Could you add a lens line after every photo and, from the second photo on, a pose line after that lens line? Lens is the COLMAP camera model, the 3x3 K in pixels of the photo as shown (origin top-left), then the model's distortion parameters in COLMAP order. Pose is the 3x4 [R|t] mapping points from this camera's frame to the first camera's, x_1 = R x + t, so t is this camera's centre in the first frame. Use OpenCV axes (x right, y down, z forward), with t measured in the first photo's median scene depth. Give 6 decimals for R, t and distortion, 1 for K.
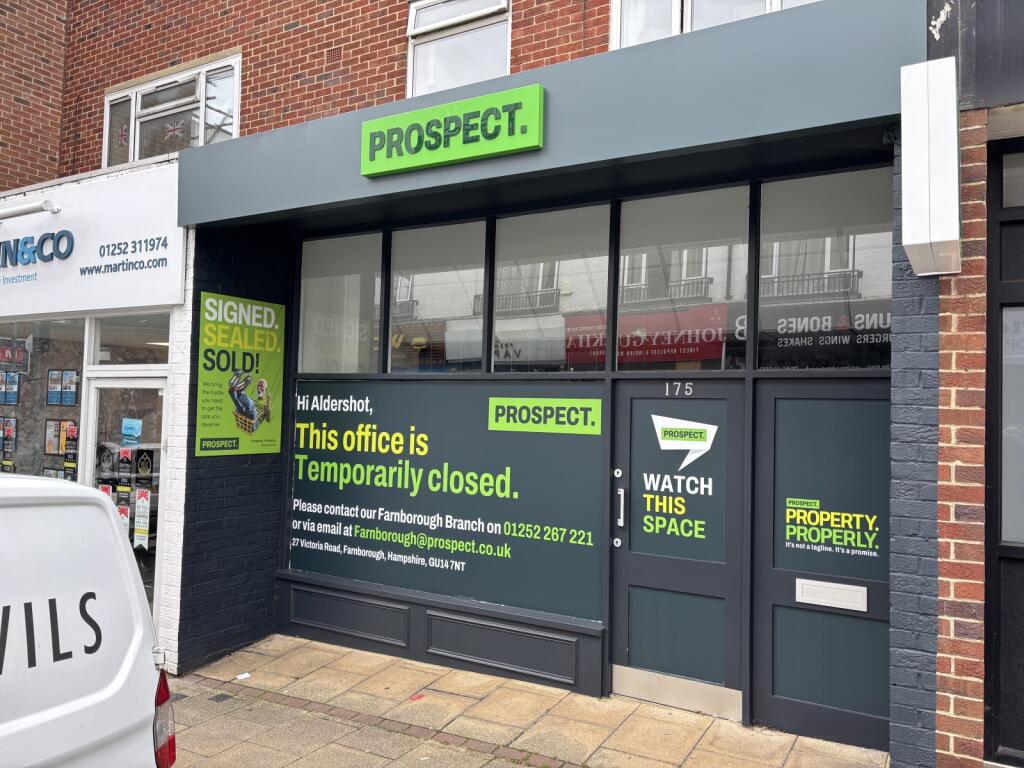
lens RADIAL K [[778.3, 0, 515.5], [0, 778.3, 381.3], [0, 0, 1]] dist [-0.035134, -0.004164]
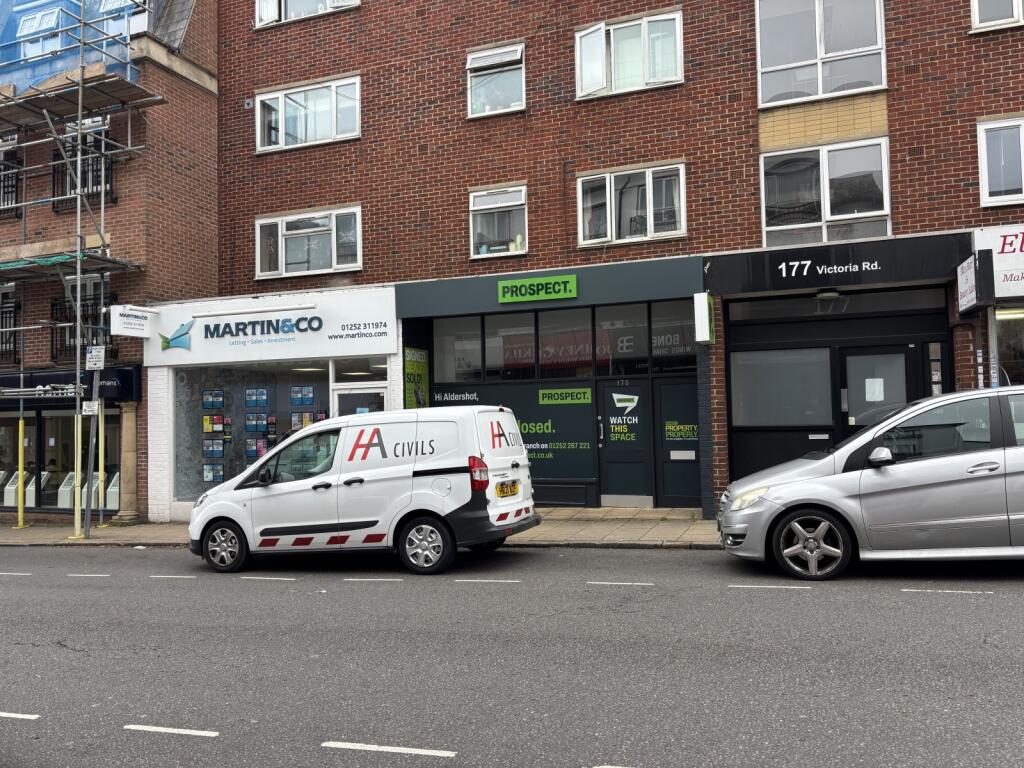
lens RADIAL K [[778.3, 0, 509.8], [0, 778.3, 383.3], [0, 0, 1]] dist [-0.035134, -0.004164]
pose [[0.984858, -0.039408, 0.168822, -0.516528], [0.039754, 0.999209, 0.001335, -0.005710], [-0.168741, 0.005396, 0.985646, -1.280682]]
